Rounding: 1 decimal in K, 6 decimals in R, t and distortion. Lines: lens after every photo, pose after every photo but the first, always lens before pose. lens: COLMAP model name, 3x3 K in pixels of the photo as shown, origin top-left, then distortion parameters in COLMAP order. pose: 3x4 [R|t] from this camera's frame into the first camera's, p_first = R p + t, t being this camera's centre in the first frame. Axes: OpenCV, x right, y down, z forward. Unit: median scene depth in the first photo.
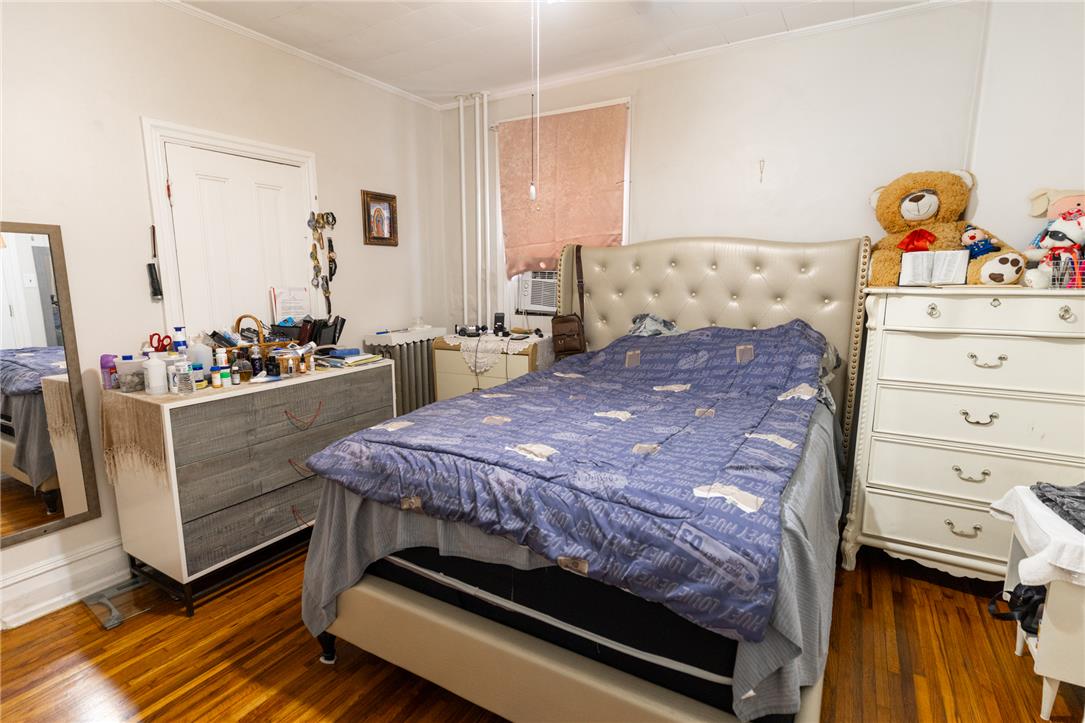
lens RADIAL K [[545.5, 0, 554.2], [0, 545.5, 361.0], [0, 0, 1]] dist [-0.002749, 0.000014]
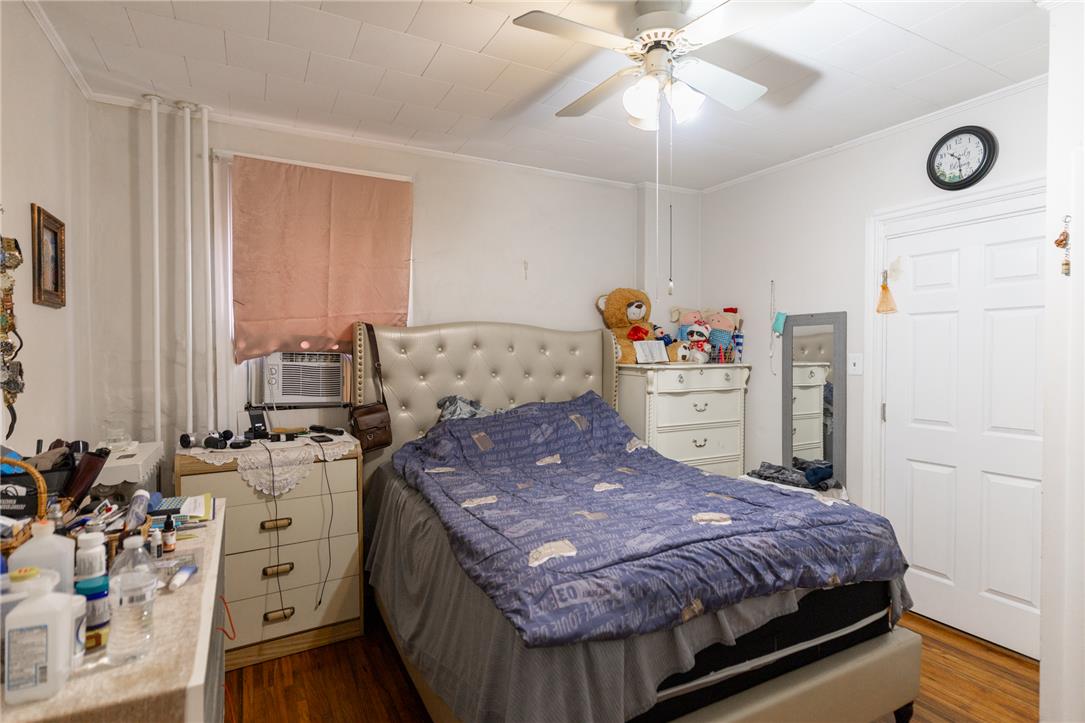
lens RADIAL K [[545.5, 0, 554.2], [0, 545.5, 361.0], [0, 0, 1]] dist [-0.002749, 0.000014]
pose [[0.524054, -0.013463, 0.851579, -1.044494], [0.133050, 0.988893, -0.066244, -0.108580], [-0.841228, 0.148018, 0.520025, 0.598224]]
